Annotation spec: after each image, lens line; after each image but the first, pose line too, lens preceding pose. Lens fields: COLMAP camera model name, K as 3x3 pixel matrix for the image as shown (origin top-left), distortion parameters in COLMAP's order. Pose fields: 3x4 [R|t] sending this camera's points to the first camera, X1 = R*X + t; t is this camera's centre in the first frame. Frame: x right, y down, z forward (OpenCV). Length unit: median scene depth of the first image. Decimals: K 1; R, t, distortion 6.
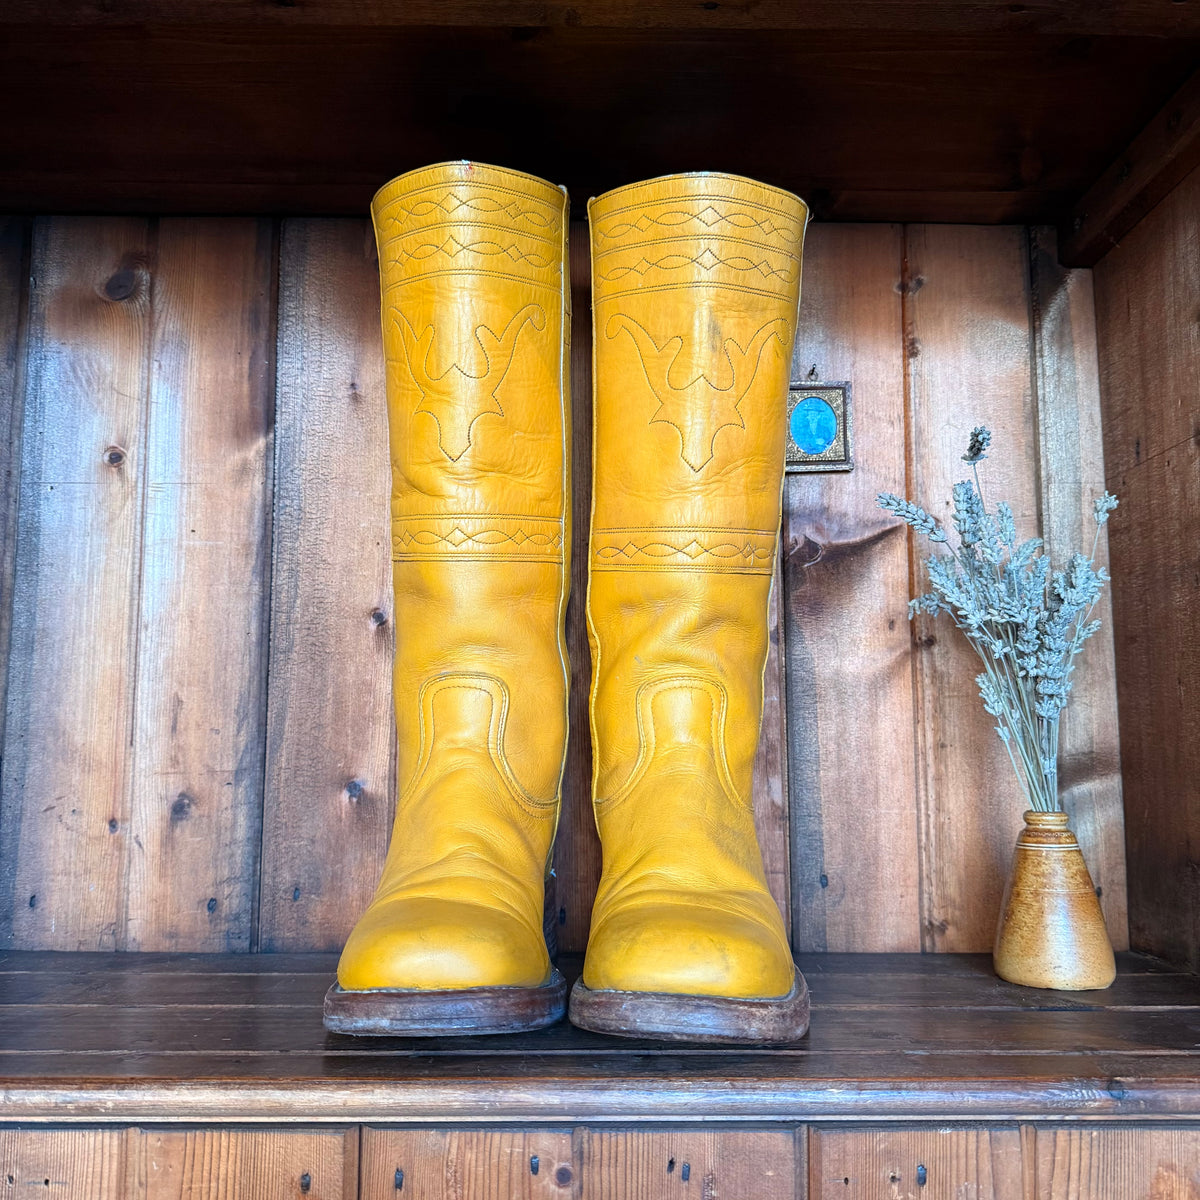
lens RADIAL K [[1130.6, 0, 590.3], [0, 1130.6, 605.1], [0, 0, 1]] dist [0.148133, -0.335768]
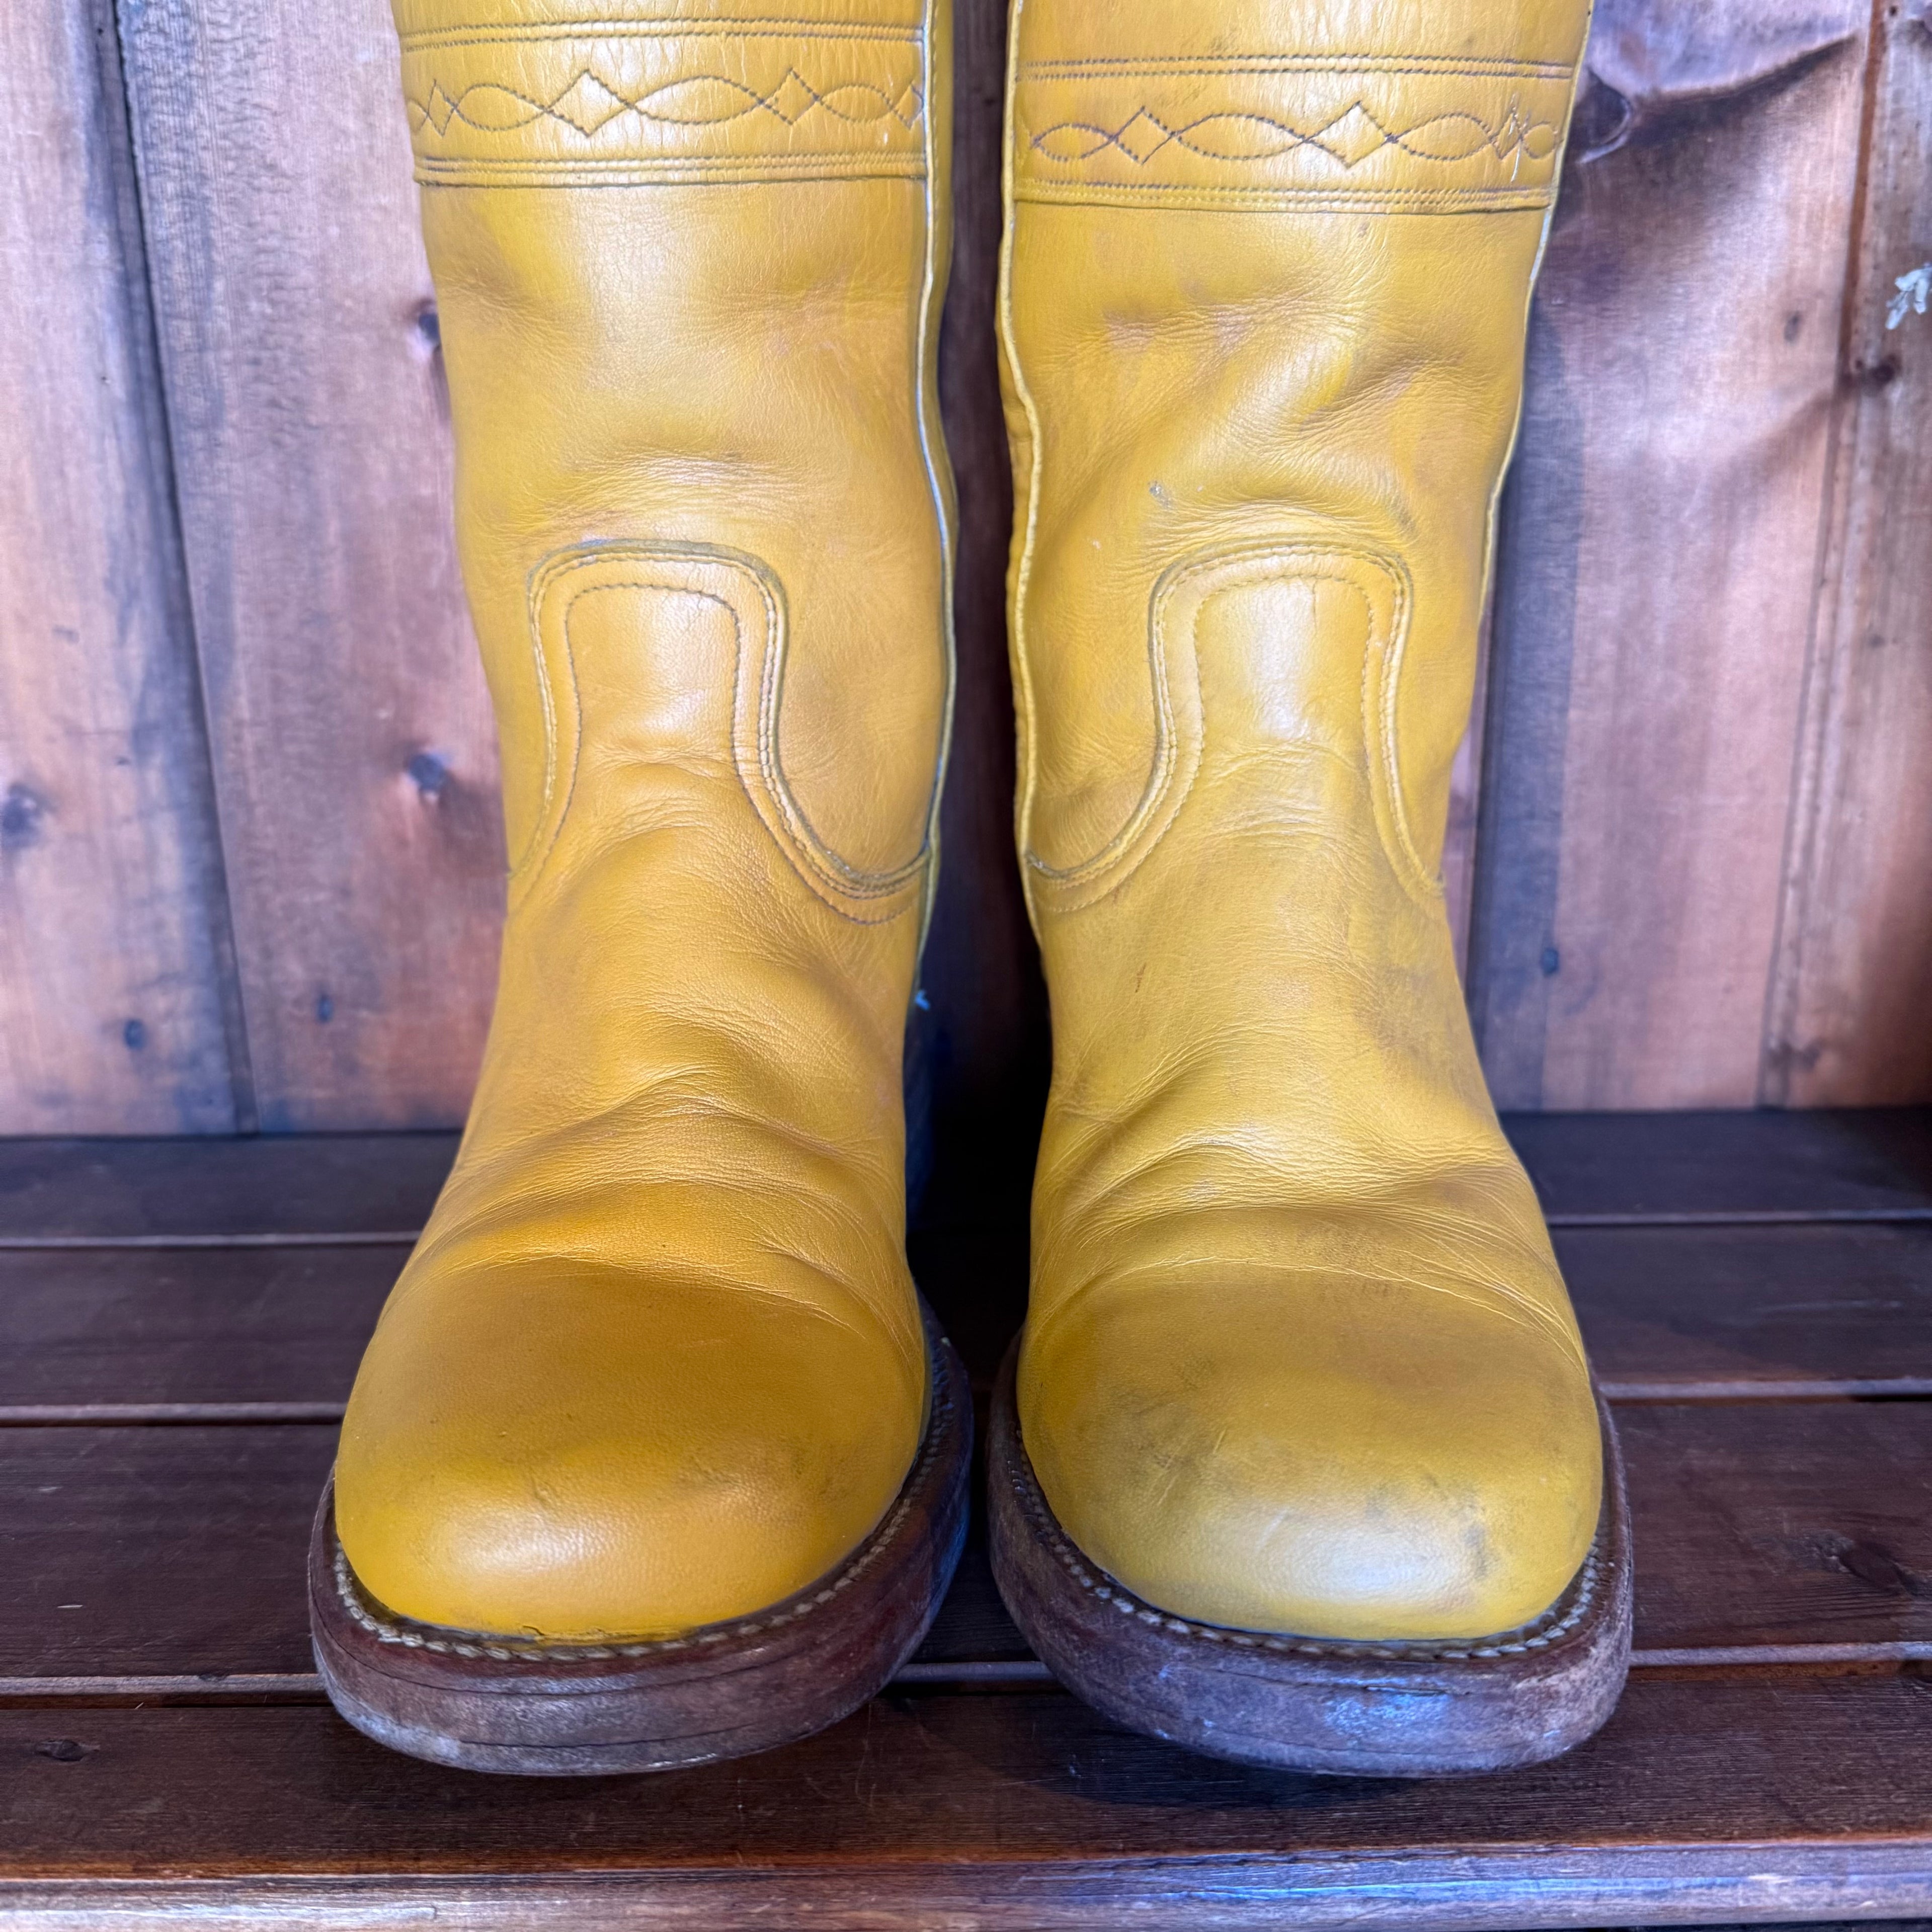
lens RADIAL K [[1859.4, 0, 966.0], [0, 1859.4, 950.6], [0, 0, 1]] dist [-0.015958, -0.012172]
pose [[0.999863, -0.016478, 0.001412, -0.015498], [0.014678, 0.923493, 0.383334, -0.031066], [-0.007621, -0.383261, 0.923609, 0.358914]]
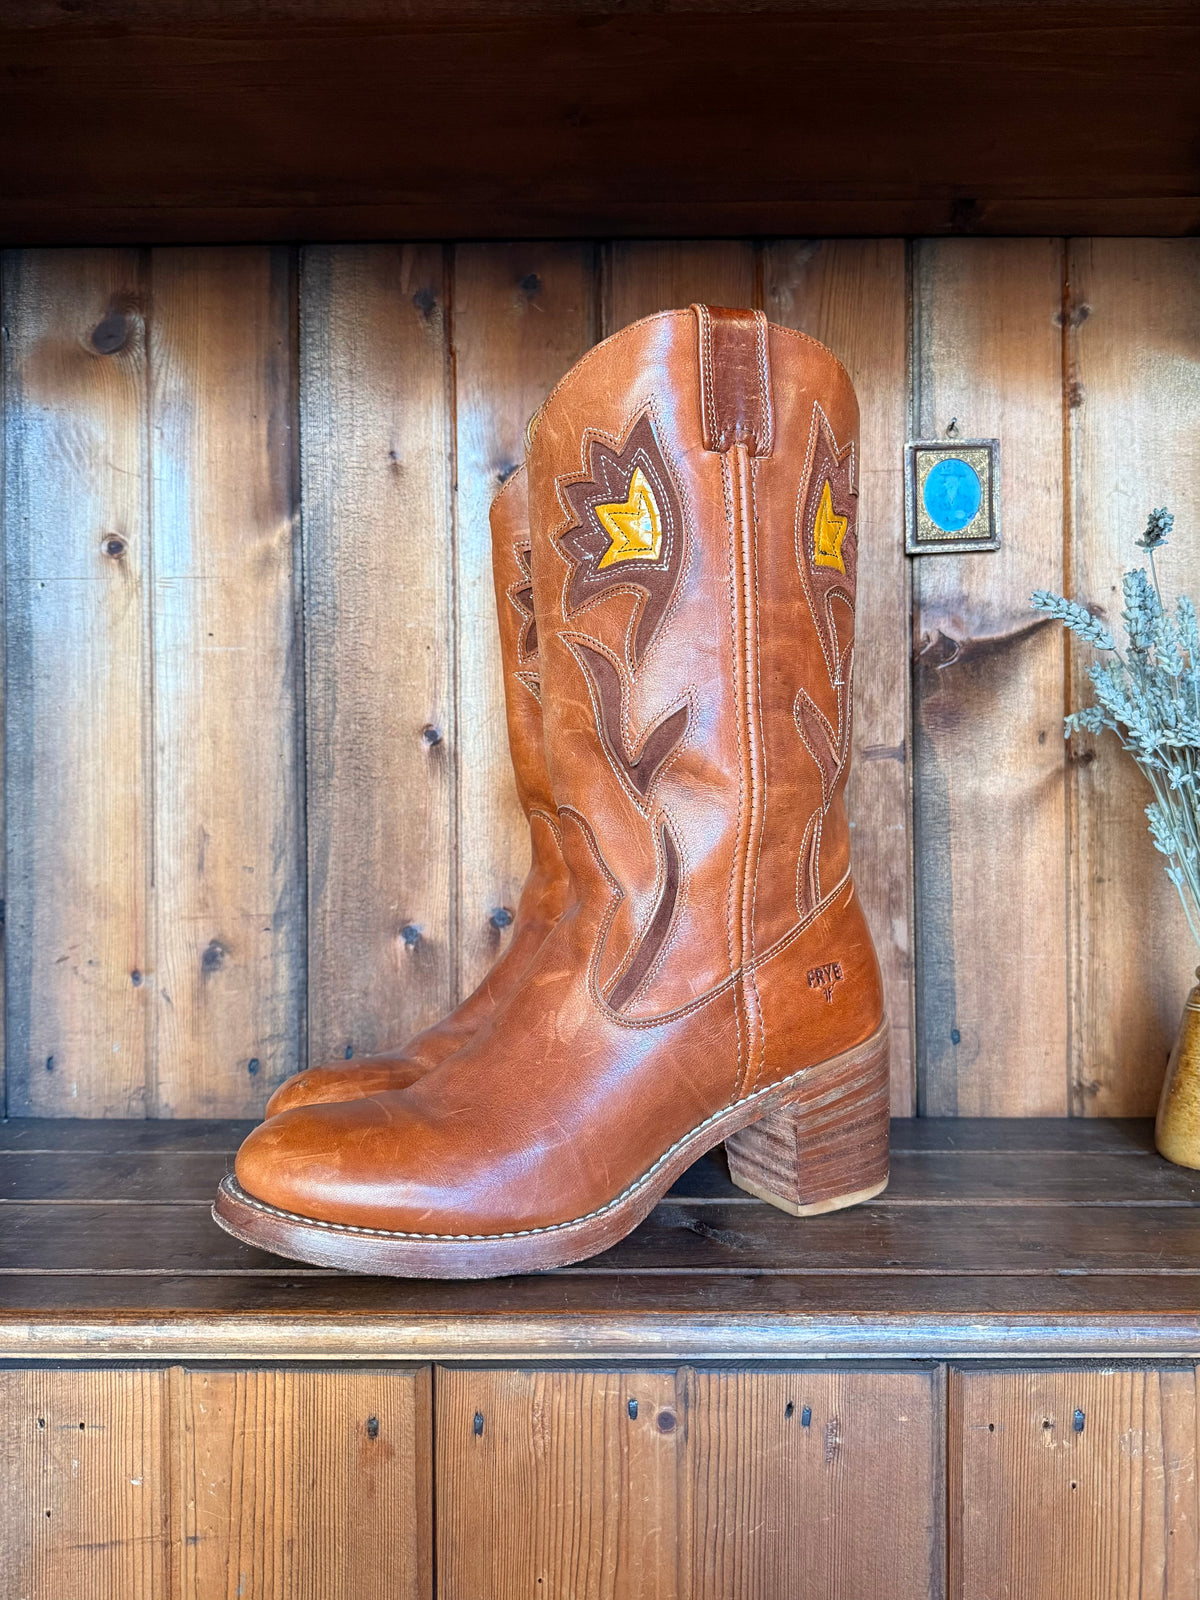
lens RADIAL K [[1293.5, 0, 635.3], [0, 1293.5, 790.8], [0, 0, 1]] dist [0.148973, -0.335978]
pose [[0.999613, -0.009513, -0.026139, -0.009517], [0.012323, 0.993908, 0.109526, -0.053365], [0.024938, -0.109806, 0.993640, 0.034565]]
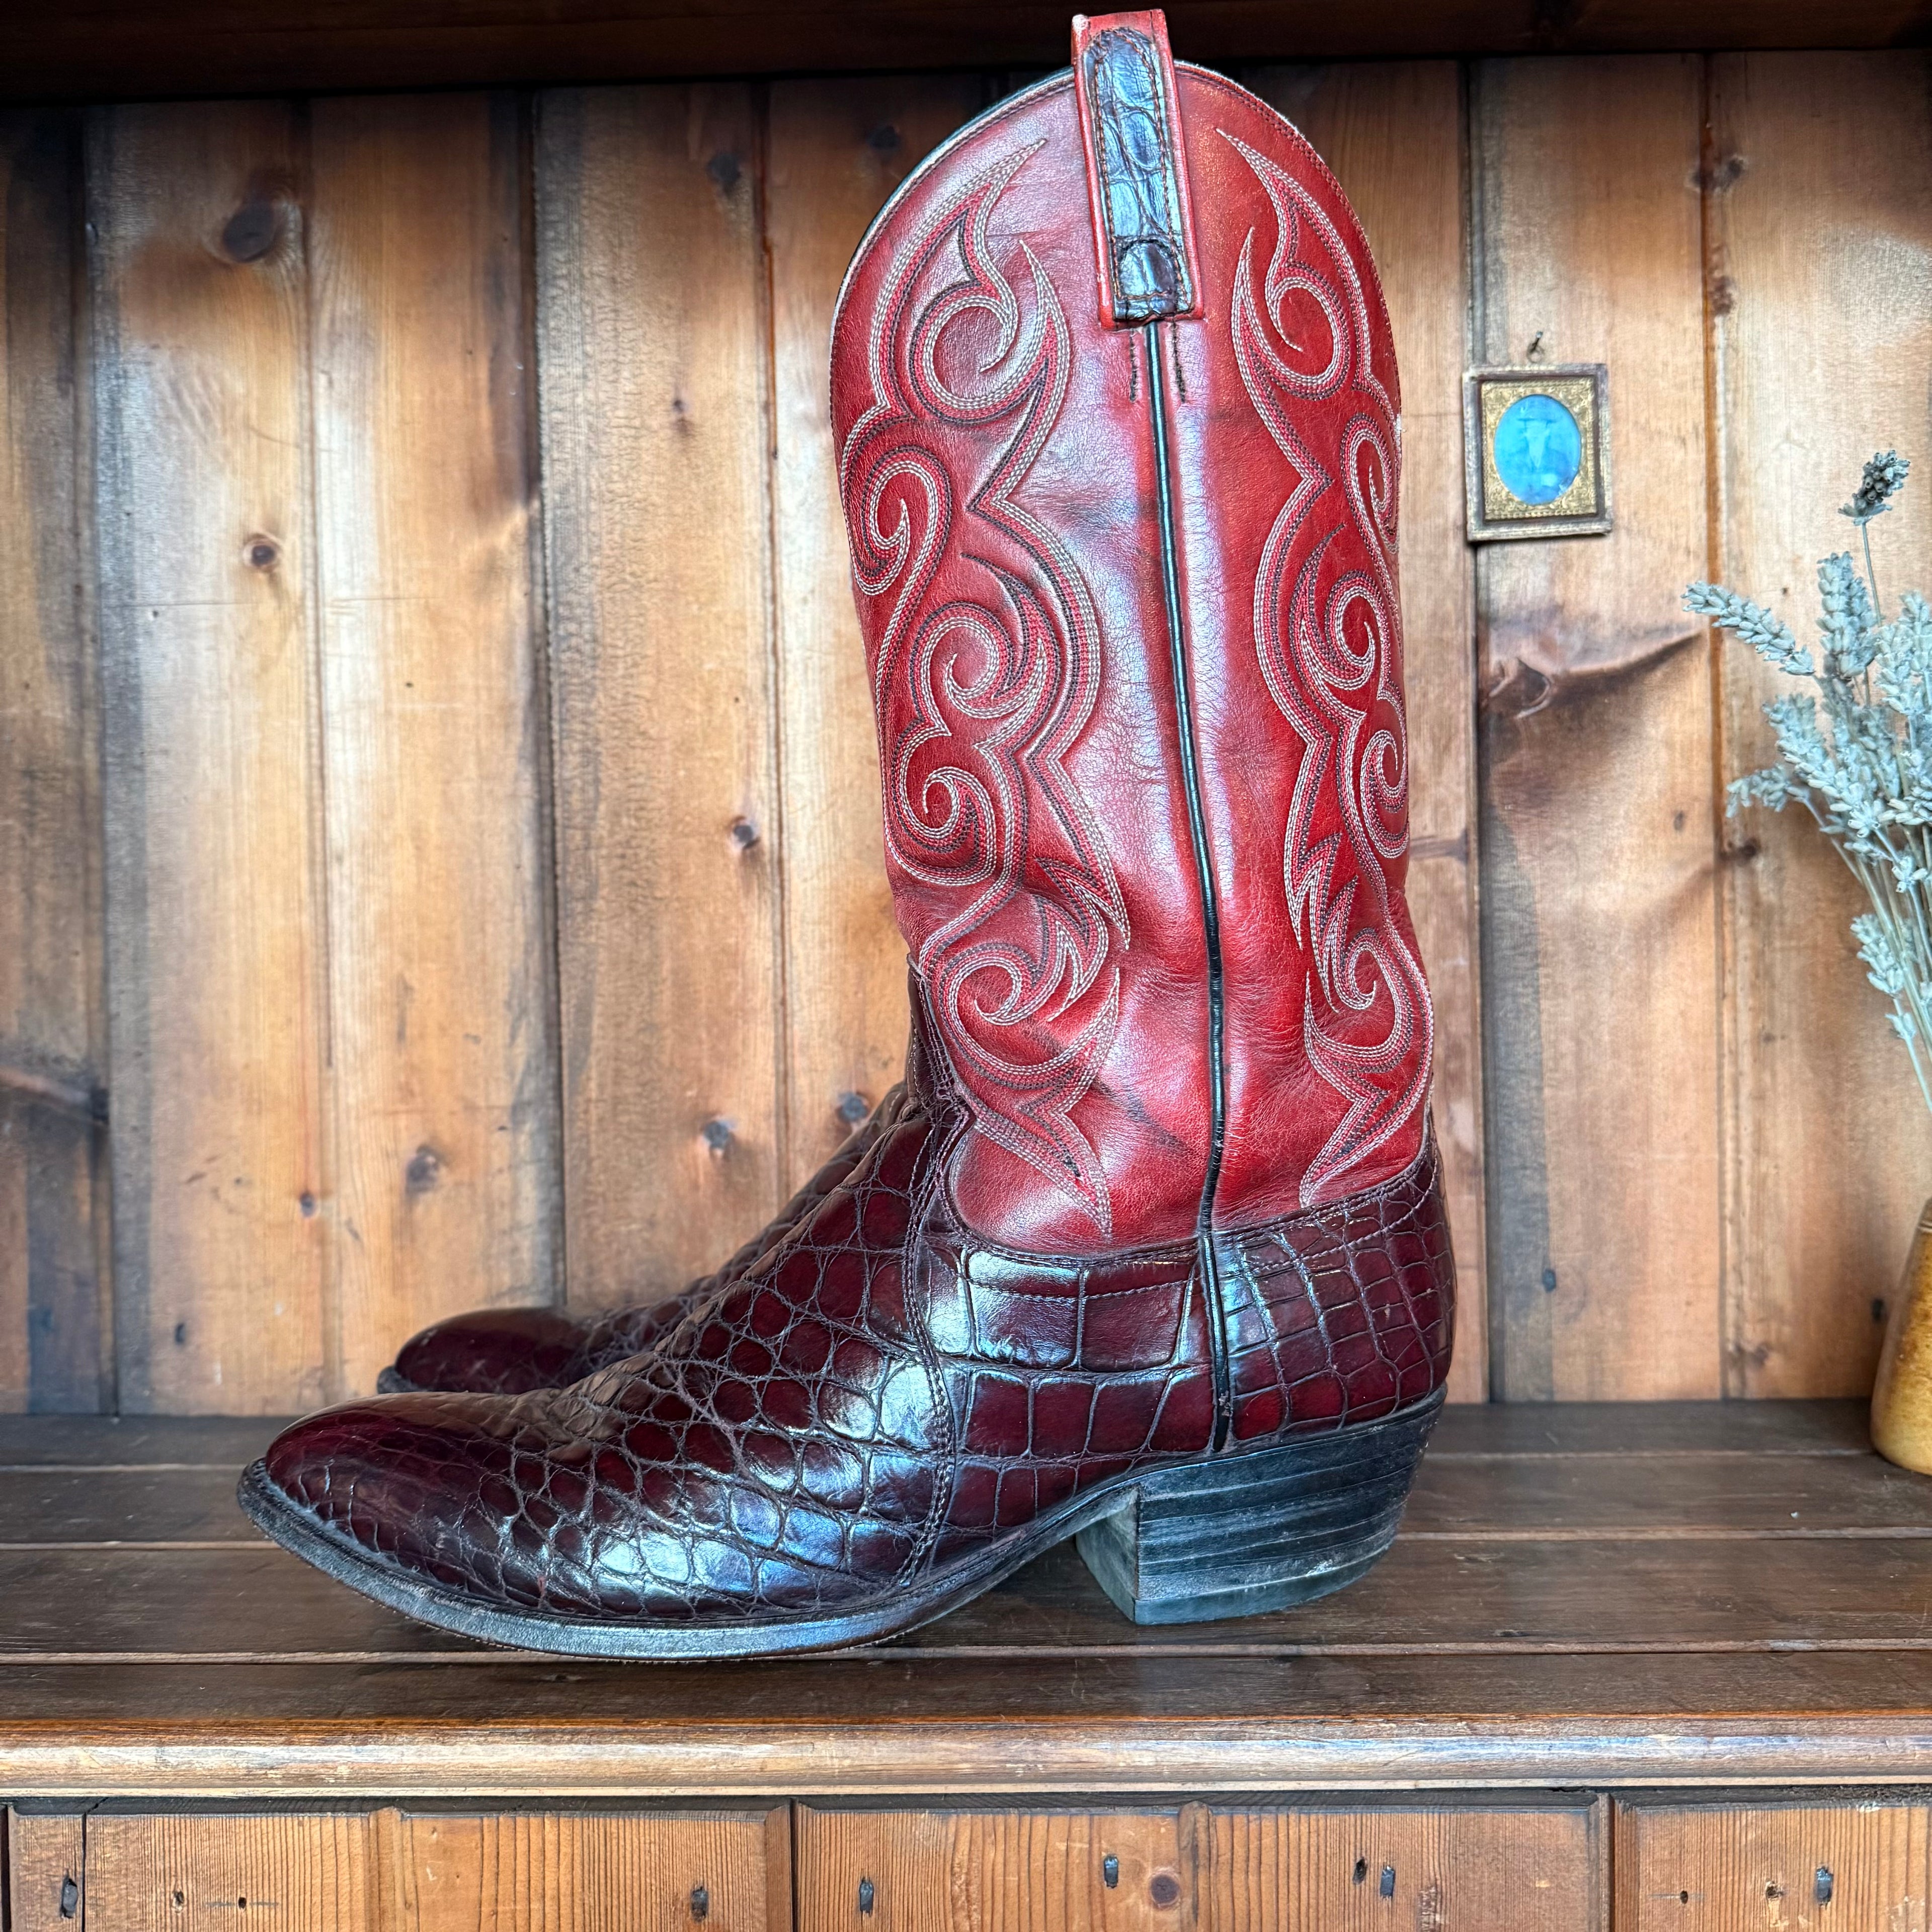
lens RADIAL K [[1821.3, 0, 965.4], [0, 1821.3, 968.1], [0, 0, 1]] dist [0.148208, -0.353002]
pose [[0.998922, -0.022600, -0.040549, -0.043124], [0.027455, 0.991967, 0.123482, -0.031837], [0.037433, -0.124462, 0.991518, 0.102825]]
